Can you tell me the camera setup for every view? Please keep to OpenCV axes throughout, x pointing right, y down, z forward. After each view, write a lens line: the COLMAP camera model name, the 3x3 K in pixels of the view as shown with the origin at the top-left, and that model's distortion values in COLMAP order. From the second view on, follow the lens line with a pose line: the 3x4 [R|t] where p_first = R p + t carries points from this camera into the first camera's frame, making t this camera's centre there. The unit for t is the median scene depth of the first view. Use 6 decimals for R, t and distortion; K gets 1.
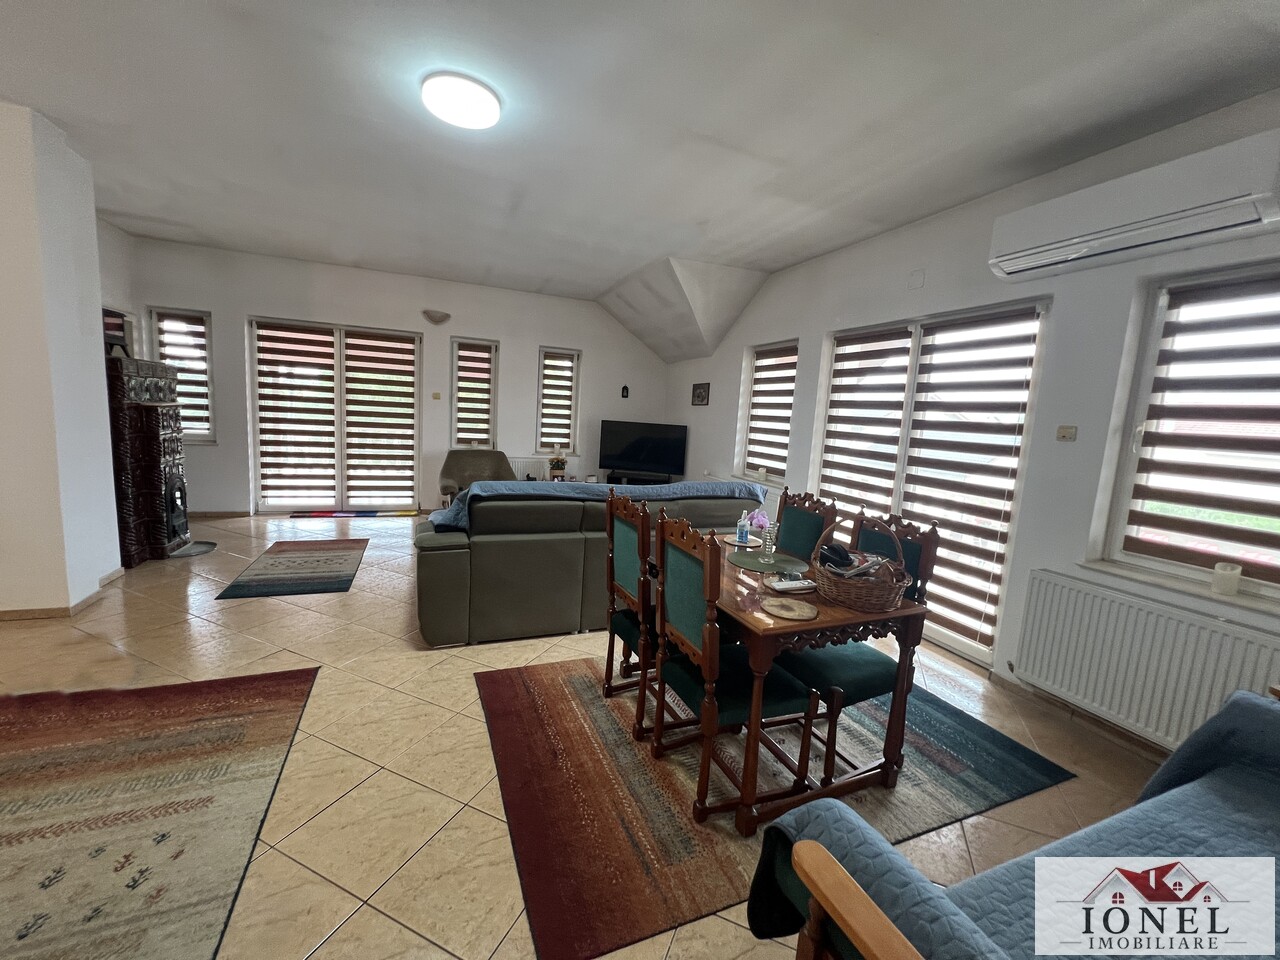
lens RADIAL K [[512.2, 0, 638.7], [0, 512.2, 477.2], [0, 0, 1]] dist [-0.005149, 0.000203]
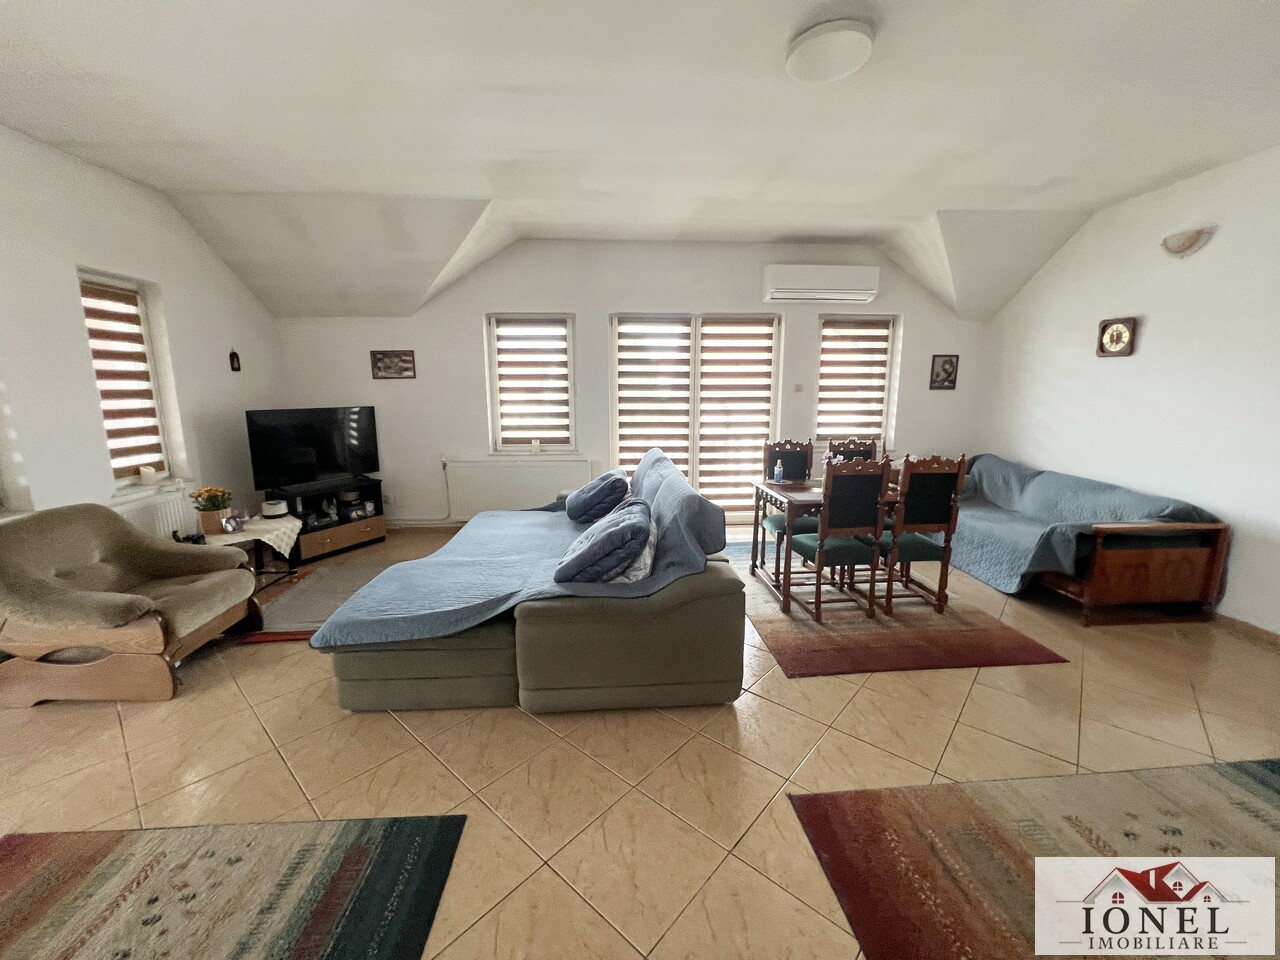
lens RADIAL K [[512.2, 0, 638.7], [0, 512.2, 477.2], [0, 0, 1]] dist [-0.005149, 0.000203]
pose [[0.312291, -0.224340, 0.923117, -0.928567], [0.141338, 0.971874, 0.188375, -0.156563], [-0.939413, 0.071644, 0.335216, 0.698724]]
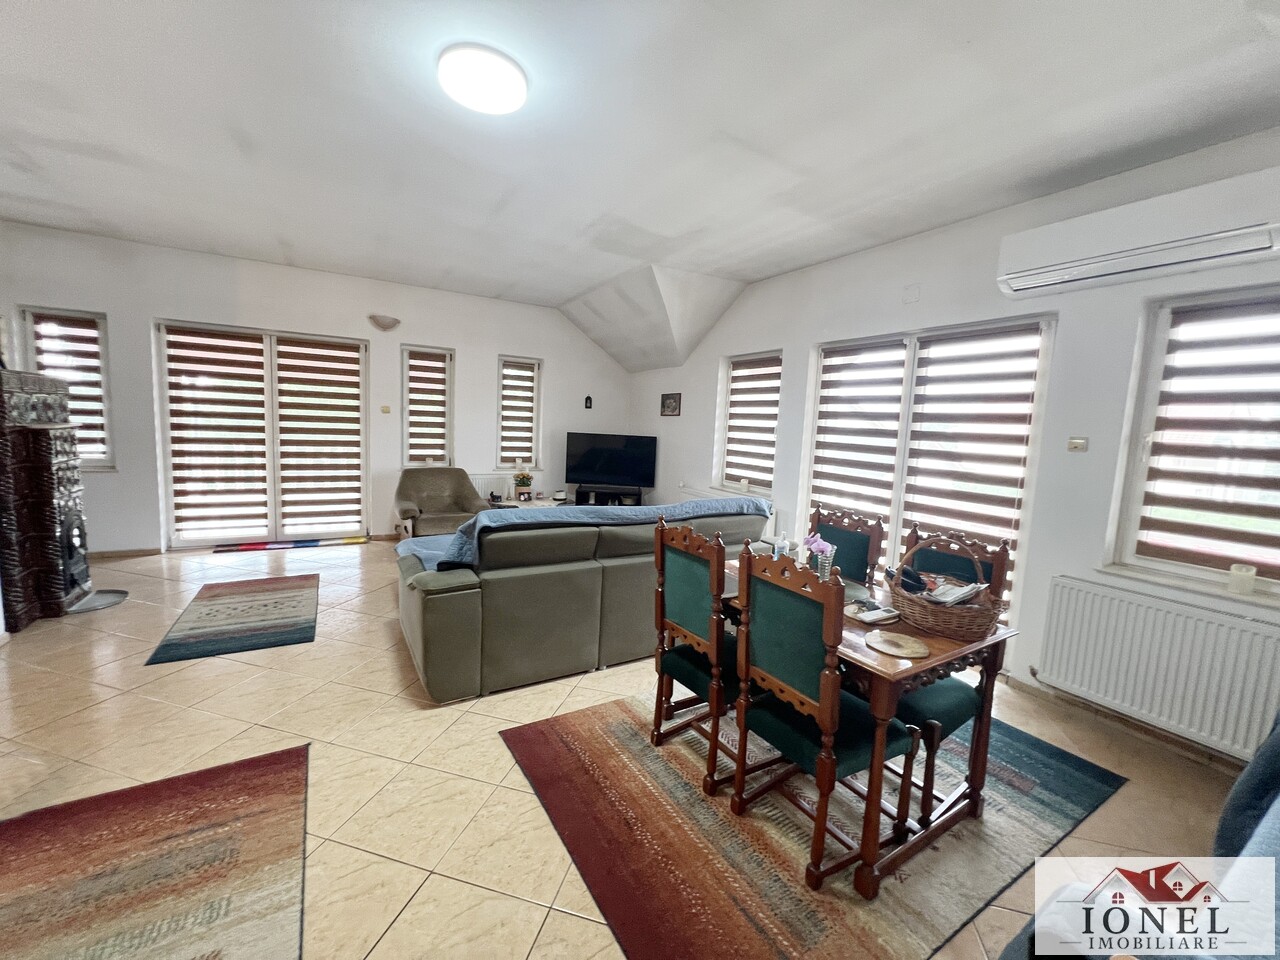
lens RADIAL K [[512.2, 0, 638.7], [0, 512.2, 477.2], [0, 0, 1]] dist [-0.005149, 0.000203]
pose [[0.988977, -0.030306, 0.144934, -0.152354], [0.032045, 0.999440, -0.009679, -0.027603], [-0.144560, 0.014217, 0.989394, 0.072415]]
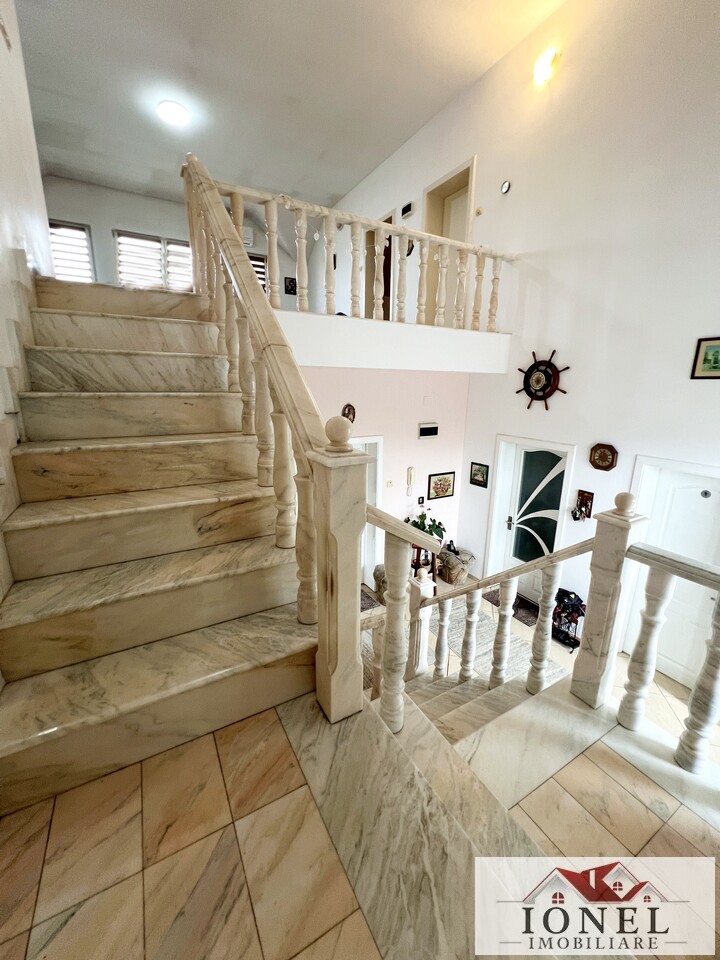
lens RADIAL K [[384.1, 0, 362.2], [0, 384.1, 479.4], [0, 0, 1]] dist [-0.005149, 0.000203]
pose [[-0.137022, -0.302056, 0.943391, -2.032143], [0.102394, 0.942953, 0.316788, 0.401847], [-0.985262, 0.140004, -0.098277, 0.300720]]
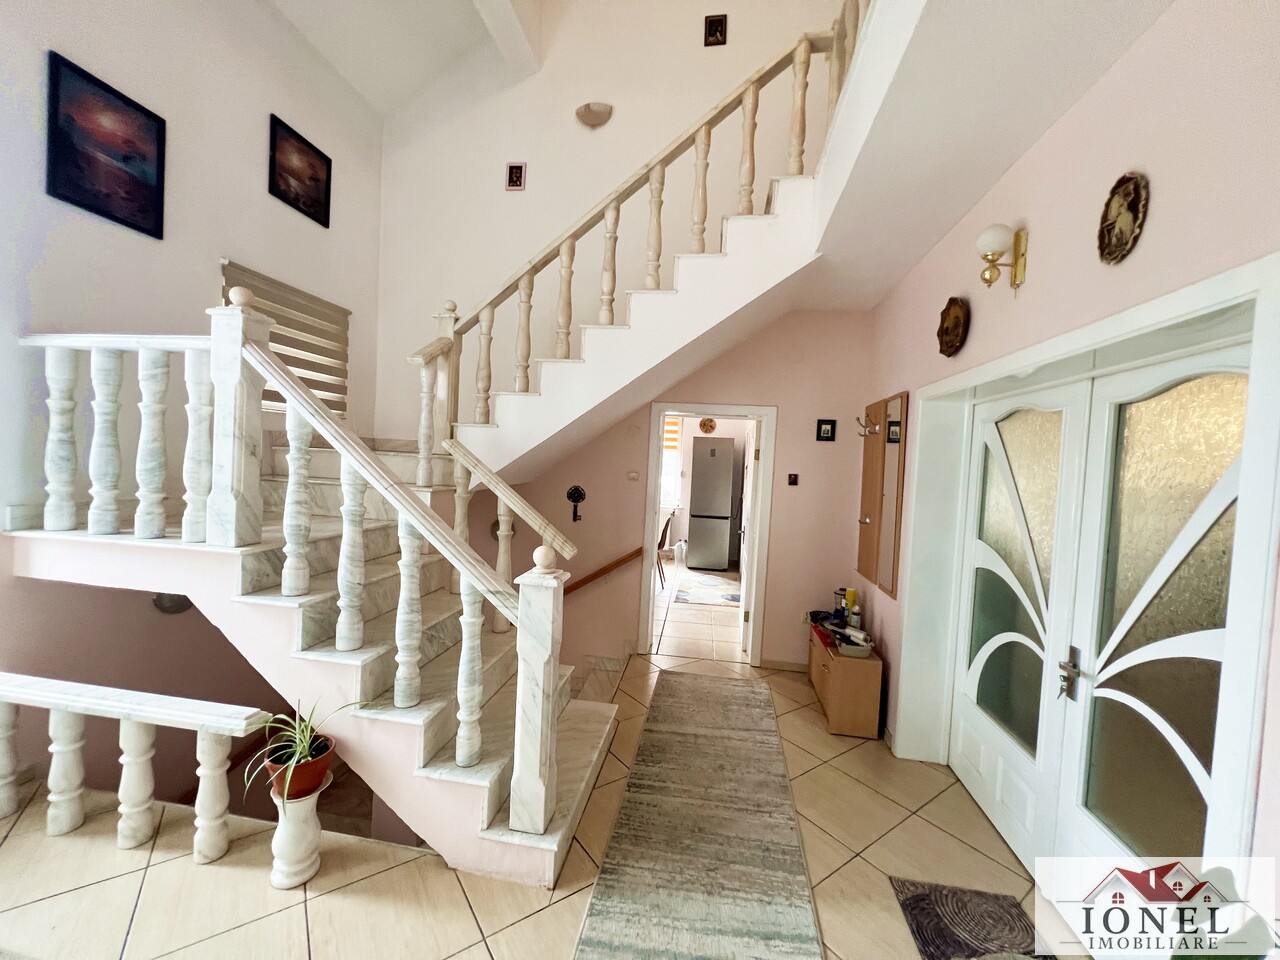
lens RADIAL K [[512.2, 0, 638.7], [0, 512.2, 477.2], [0, 0, 1]] dist [-0.005149, 0.000203]
pose [[0.861463, -0.000469, -0.507821, -0.954137], [-0.062550, 0.992287, -0.107026, 0.849897], [0.503954, 0.123963, 0.854789, -0.304519]]
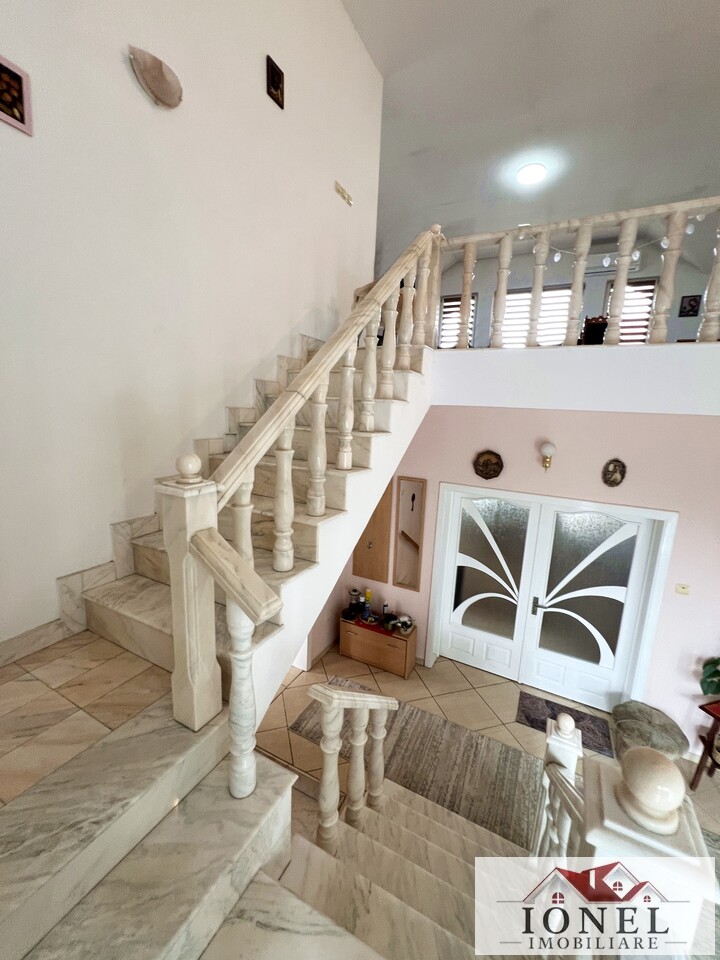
lens RADIAL K [[384.1, 0, 362.2], [0, 384.1, 479.4], [0, 0, 1]] dist [-0.005149, 0.000203]
pose [[0.758070, -0.143985, 0.636080, -1.829926], [0.084425, 0.988783, 0.123207, 0.444302], [-0.646686, -0.039698, 0.761723, -0.100143]]
